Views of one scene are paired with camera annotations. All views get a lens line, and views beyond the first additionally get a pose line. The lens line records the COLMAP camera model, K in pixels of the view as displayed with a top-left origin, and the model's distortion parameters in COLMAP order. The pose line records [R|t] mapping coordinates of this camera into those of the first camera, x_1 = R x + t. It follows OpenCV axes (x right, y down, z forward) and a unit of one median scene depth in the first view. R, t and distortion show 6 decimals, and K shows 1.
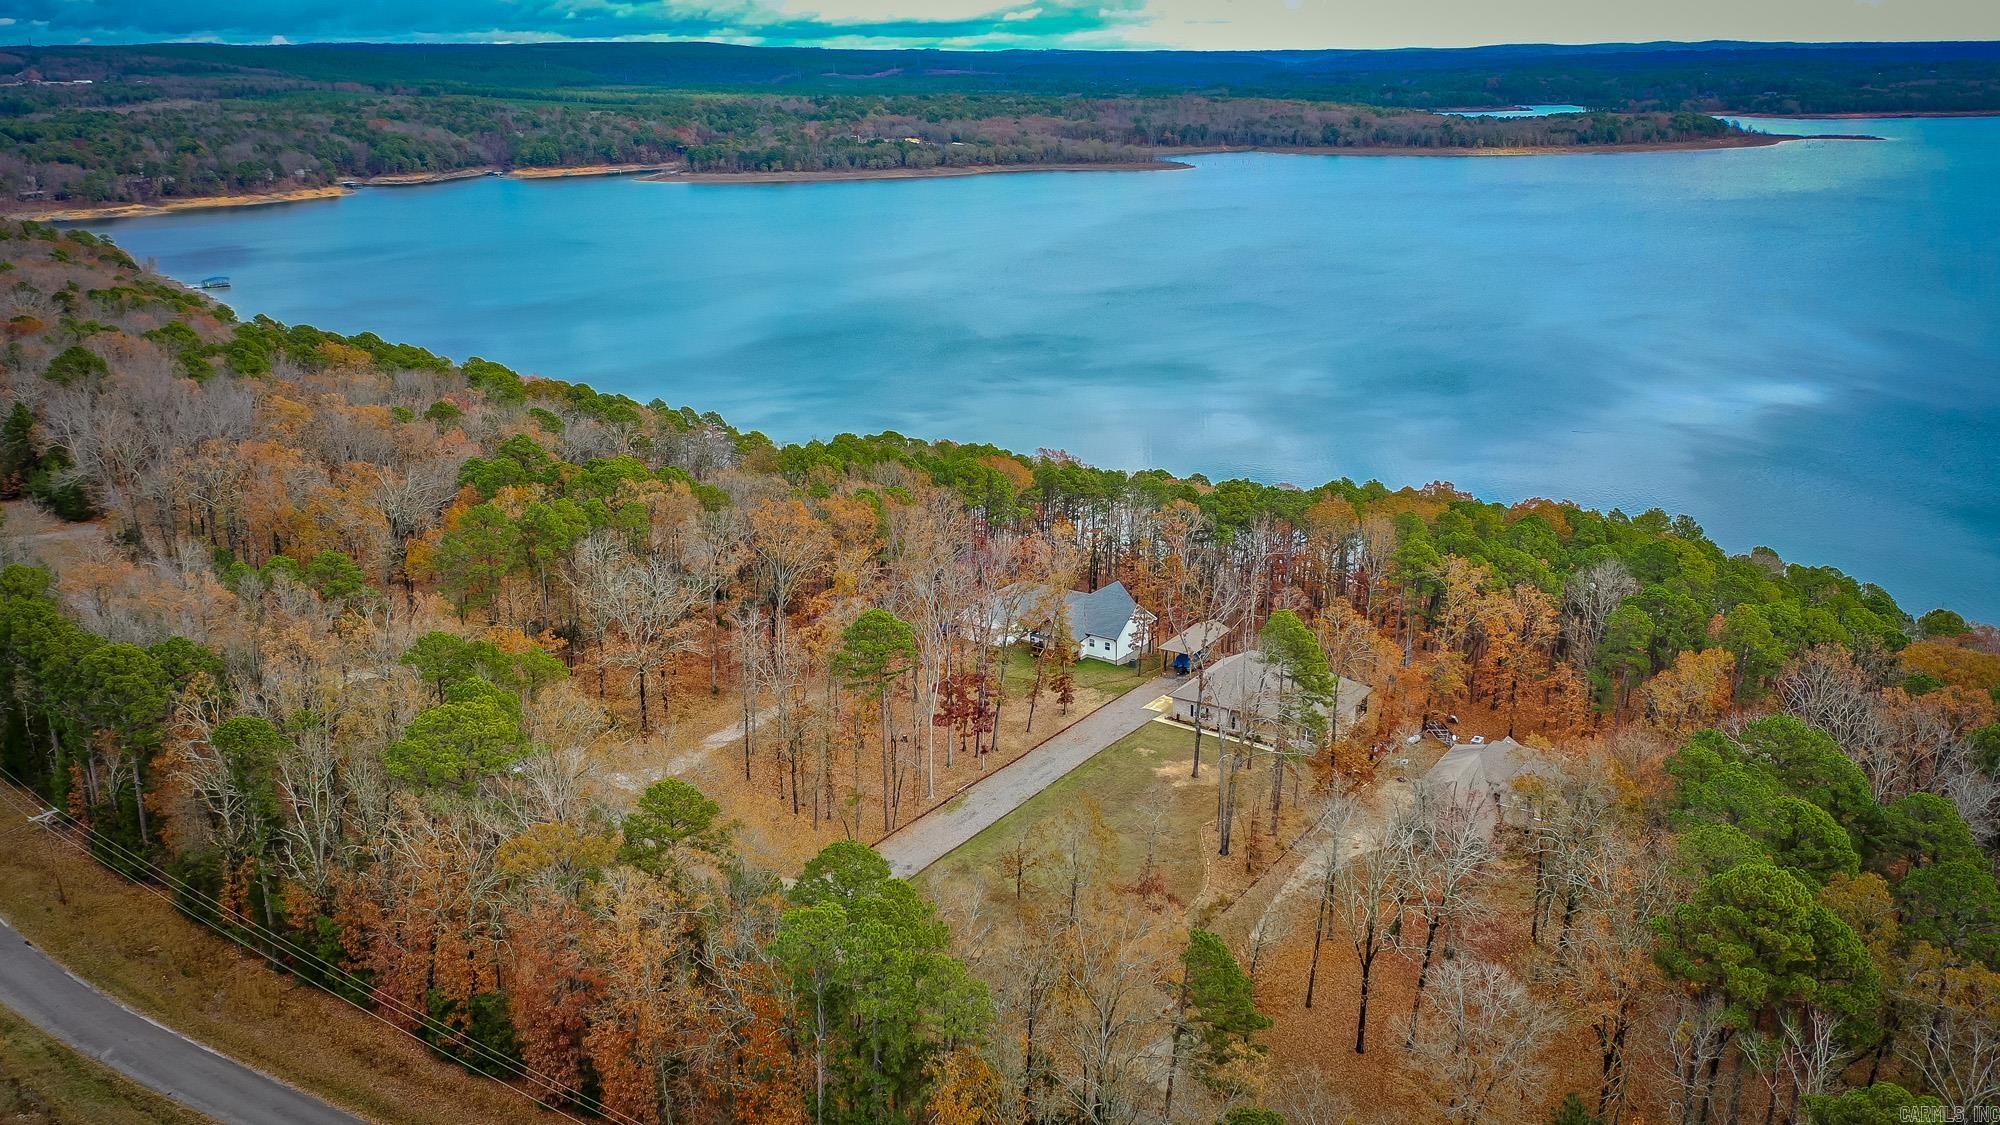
lens RADIAL K [[1550.3, 0, 993.7], [0, 1550.3, 575.3], [0, 0, 1]] dist [-0.001276, 0.013452]
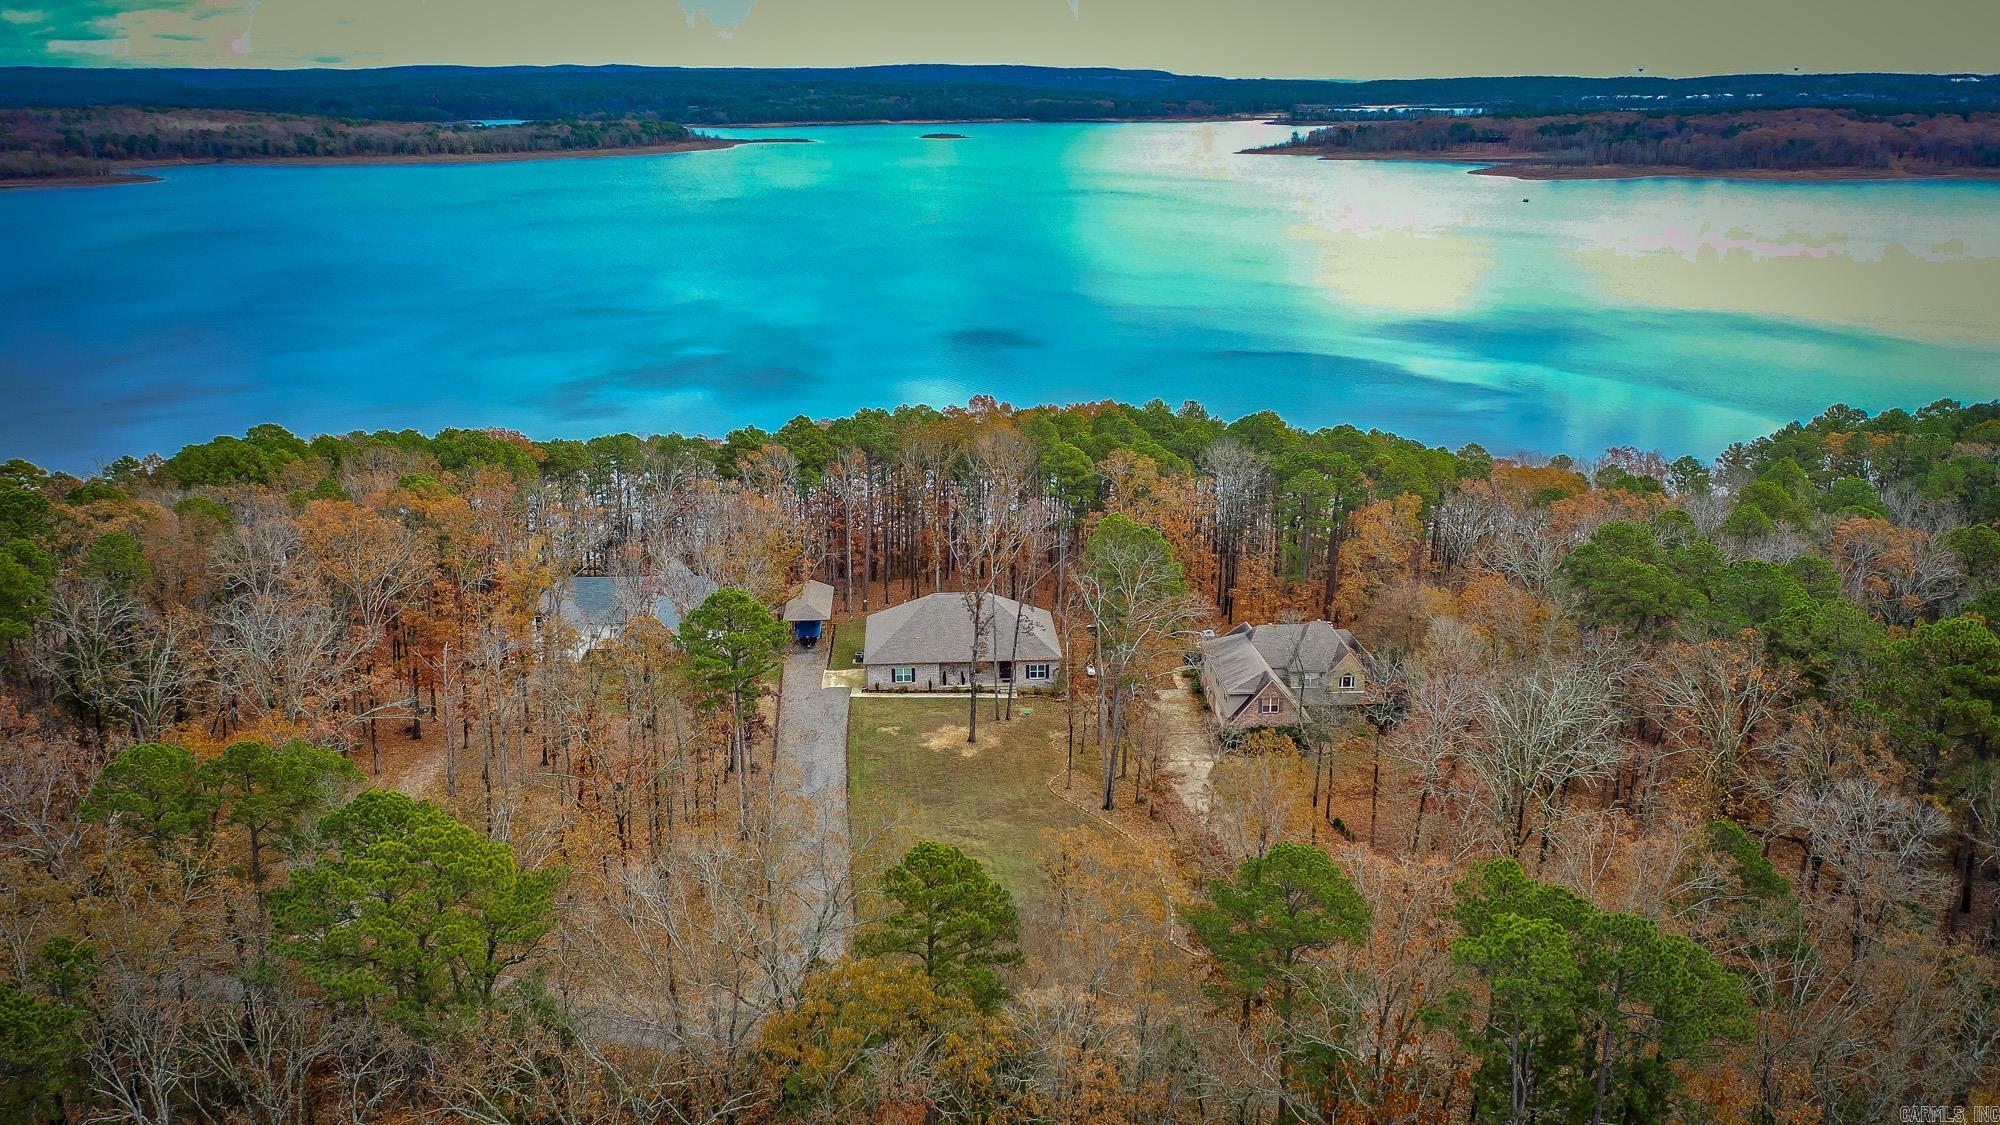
lens RADIAL K [[1550.3, 0, 999.6], [0, 1550.3, 542.1], [0, 0, 1]] dist [-0.001276, 0.013452]
pose [[0.811355, -0.162333, 0.561561, -0.281493], [0.176916, 0.983805, 0.028781, 0.002220], [-0.557138, 0.075998, 0.826935, 0.262895]]
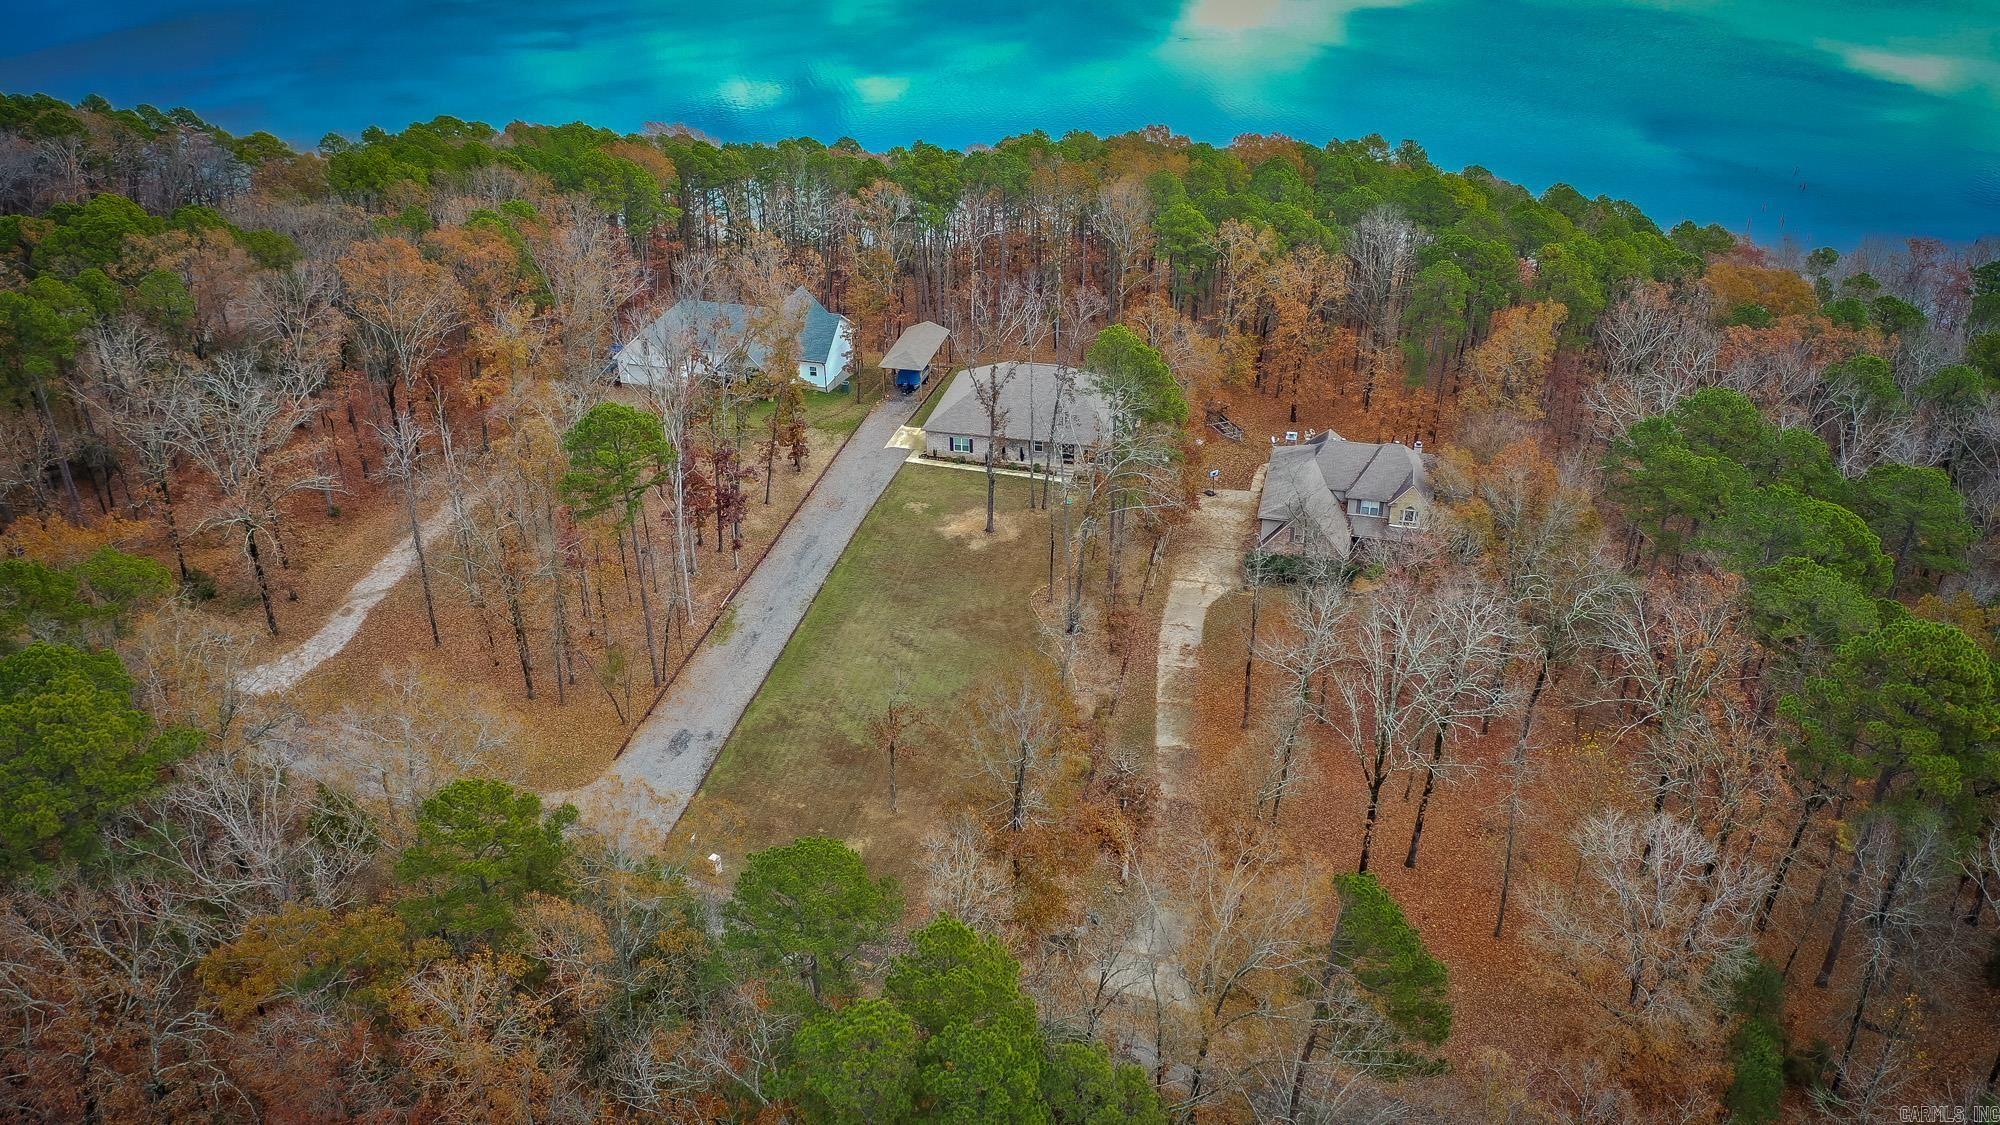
lens RADIAL K [[1550.3, 0, 990.4], [0, 1550.3, 563.2], [0, 0, 1]] dist [-0.001276, 0.013452]
pose [[0.945274, -0.170751, 0.278032, -0.092335], [0.105719, 0.966446, 0.234104, -0.042262], [-0.308677, -0.191899, 0.931608, 0.206204]]
